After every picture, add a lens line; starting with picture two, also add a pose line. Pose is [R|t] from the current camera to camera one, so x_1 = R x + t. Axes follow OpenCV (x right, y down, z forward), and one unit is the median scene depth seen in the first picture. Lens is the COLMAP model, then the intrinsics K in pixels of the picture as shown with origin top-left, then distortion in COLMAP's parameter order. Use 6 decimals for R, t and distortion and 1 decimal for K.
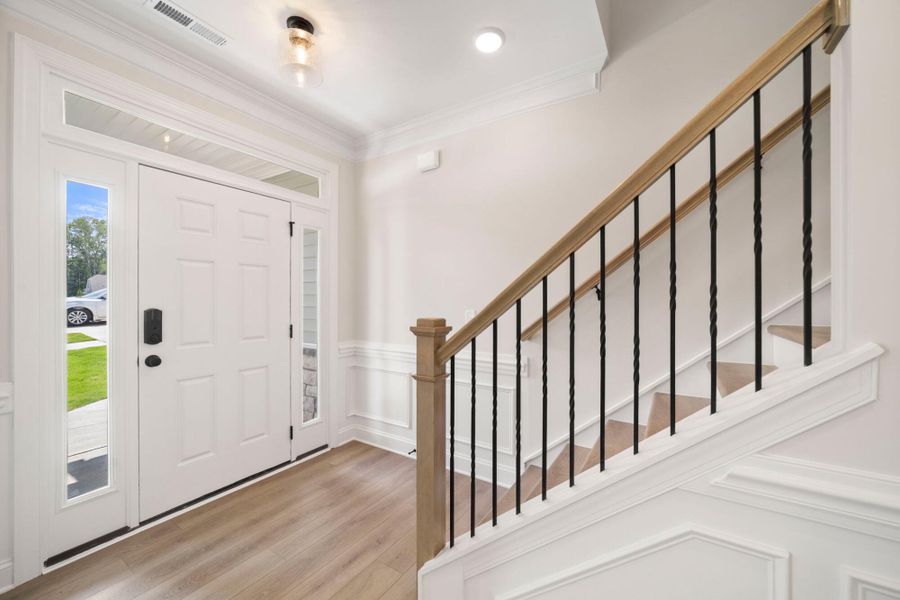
lens RADIAL K [[347.8, 0, 452.6], [0, 347.8, 299.3], [0, 0, 1]] dist [-0.001885, 0.000191]
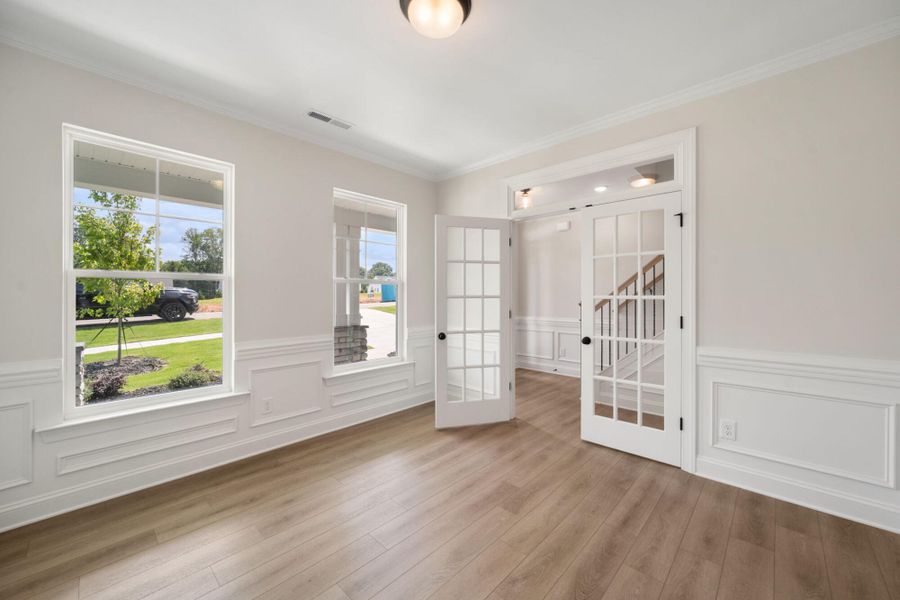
lens RADIAL K [[347.8, 0, 448.1], [0, 347.8, 297.0], [0, 0, 1]] dist [-0.001885, 0.000191]
pose [[0.977597, -0.001567, -0.210481, -0.269171], [0.002890, 0.999978, 0.005976, 0.000455], [0.210467, -0.006451, 0.977580, -1.004939]]
